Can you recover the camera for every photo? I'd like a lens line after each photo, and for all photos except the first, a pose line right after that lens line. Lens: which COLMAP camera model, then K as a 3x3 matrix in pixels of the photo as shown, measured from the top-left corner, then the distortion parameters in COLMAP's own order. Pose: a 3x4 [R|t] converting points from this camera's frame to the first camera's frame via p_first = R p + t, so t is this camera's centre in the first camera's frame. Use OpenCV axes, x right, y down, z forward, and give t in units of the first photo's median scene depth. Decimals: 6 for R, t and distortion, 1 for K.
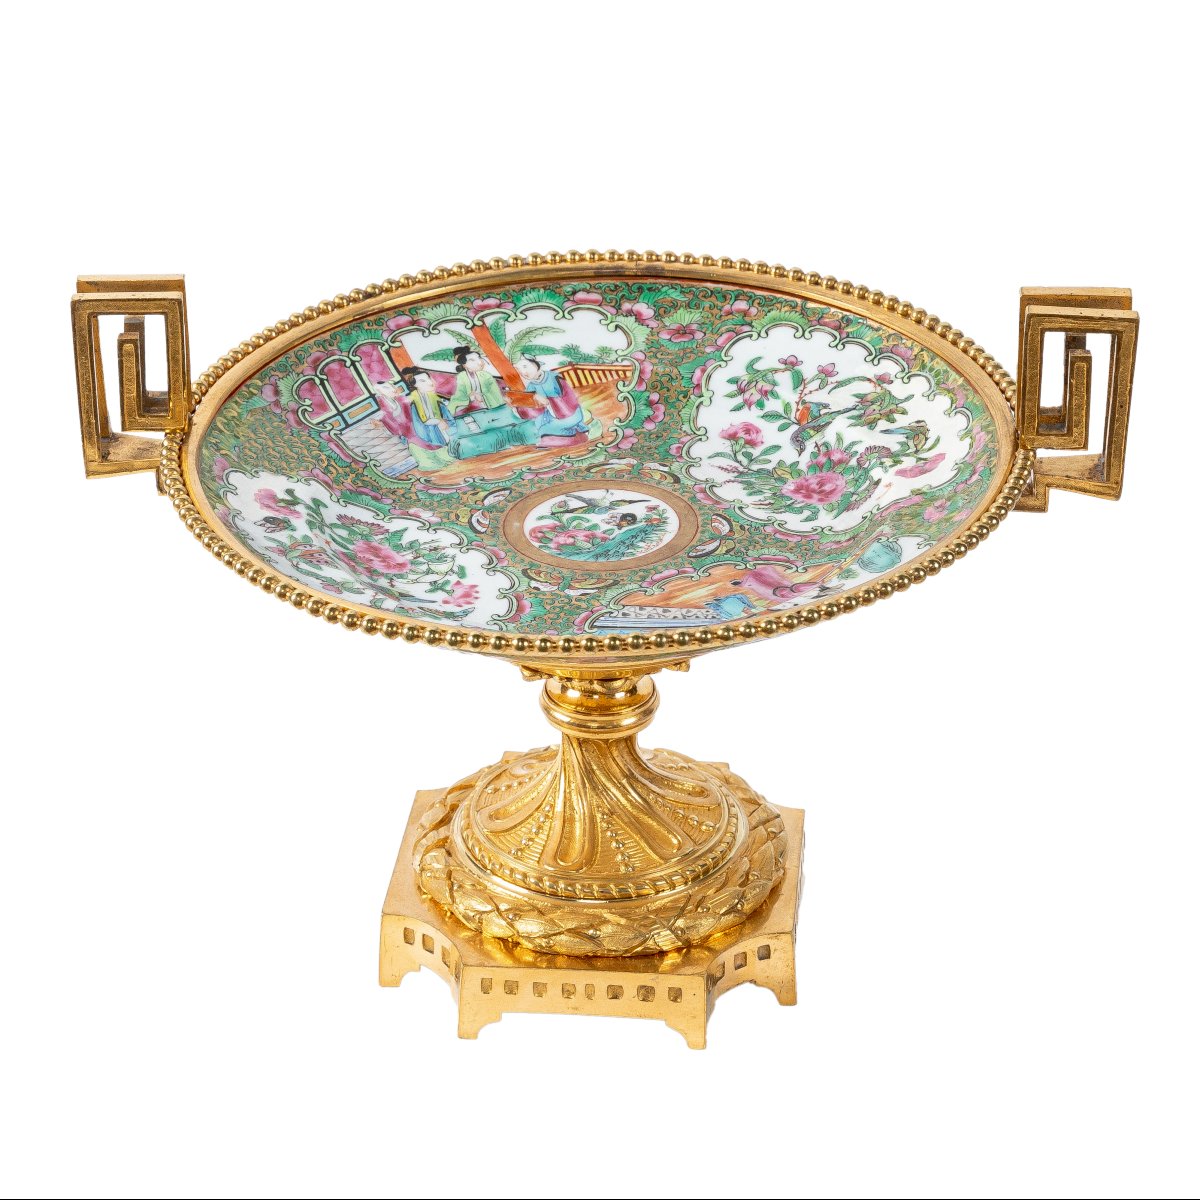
lens RADIAL K [[3762.2, 0, 594.2], [0, 3762.2, 599.0], [0, 0, 1]] dist [0.158258, 0.000000]
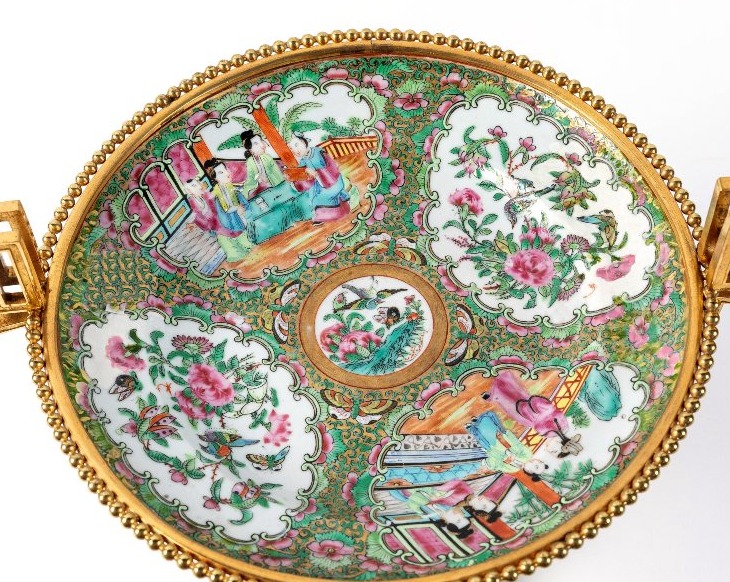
lens RADIAL K [[1384.2, 0, 369.2], [0, 1384.2, 291.0], [0, 0, 1]] dist [0.076457, 0.000000]
pose [[0.995151, -0.087975, 0.043985, -0.019556], [0.058461, 0.888681, 0.454784, -0.245044], [-0.079098, -0.450007, 0.889515, 0.562793]]
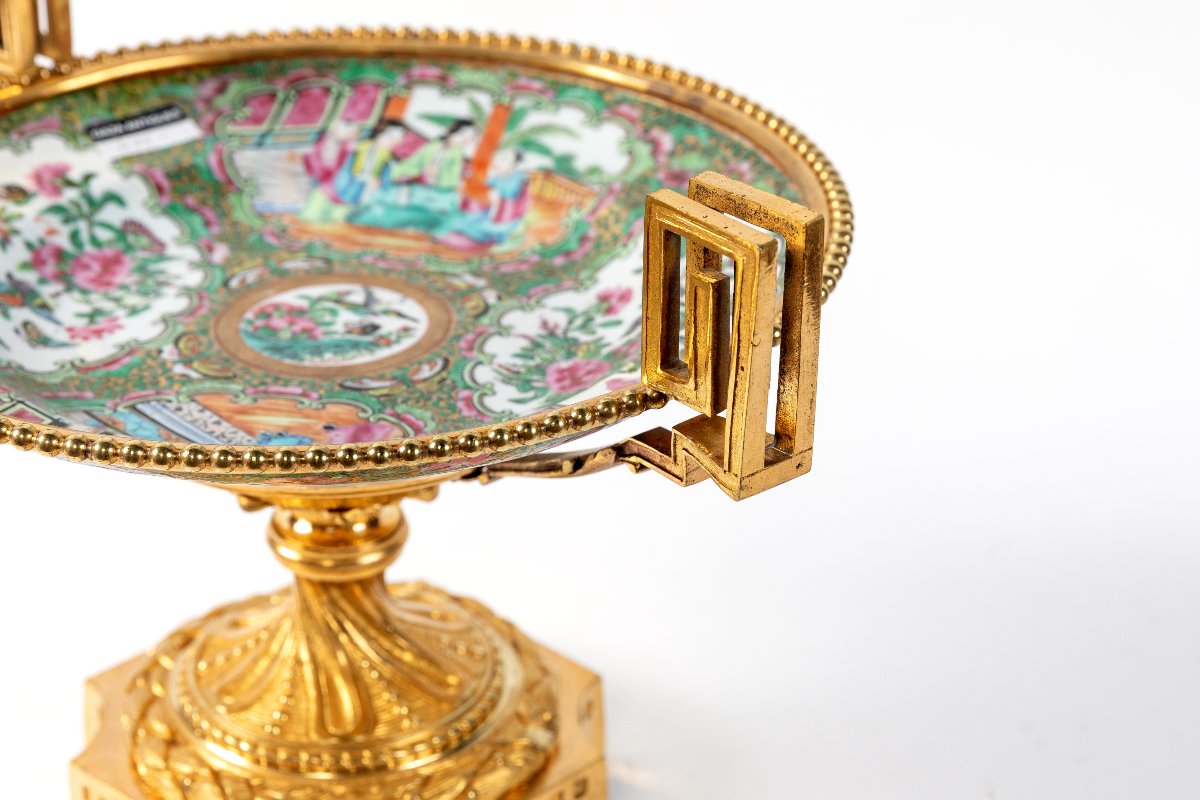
lens RADIAL K [[2560.0, 0, 603.0], [0, 2560.0, 400.3], [0, 0, 1]] dist [0.185360, 0.000000]
pose [[0.736414, 0.331781, -0.589590, 0.377665], [-0.341538, 0.934603, 0.099341, -0.078928], [0.583992, 0.128212, 0.801570, 0.569672]]
